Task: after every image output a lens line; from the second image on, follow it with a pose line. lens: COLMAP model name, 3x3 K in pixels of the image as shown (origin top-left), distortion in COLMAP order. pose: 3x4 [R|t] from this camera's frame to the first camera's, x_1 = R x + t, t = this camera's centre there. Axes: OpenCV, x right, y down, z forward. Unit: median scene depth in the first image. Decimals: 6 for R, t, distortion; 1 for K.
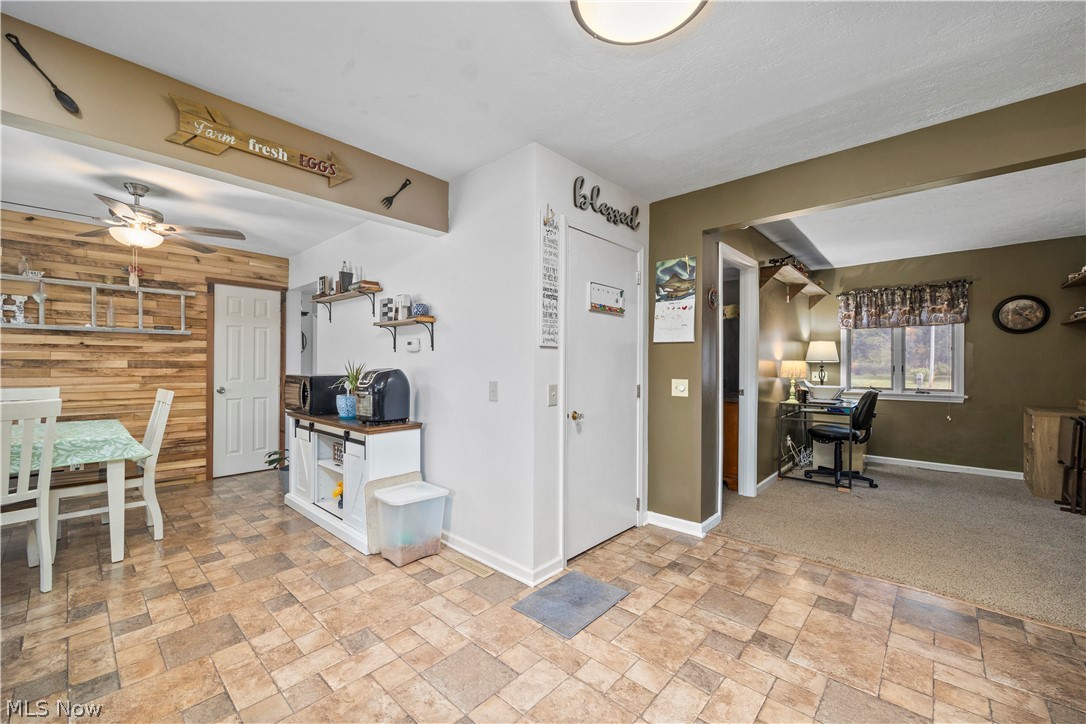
lens RADIAL K [[431.4, 0, 549.3], [0, 431.4, 361.5], [0, 0, 1]] dist [0.001755, 0.000042]
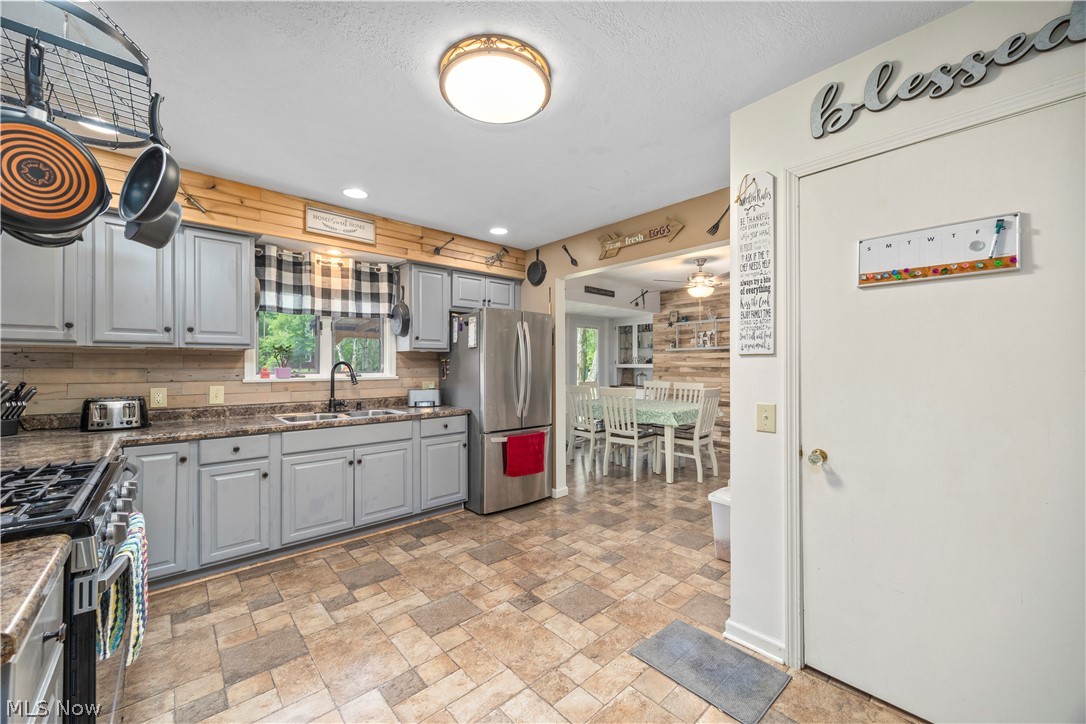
lens RADIAL K [[420.6, 0, 543.0], [0, 420.6, 362.0], [0, 0, 1]] dist [0.000797, -0.000069]
pose [[-0.100272, -0.011346, -0.994895, 0.482680], [0.009491, 0.999879, -0.012359, -0.009096], [0.994915, -0.010681, -0.100152, 0.421674]]
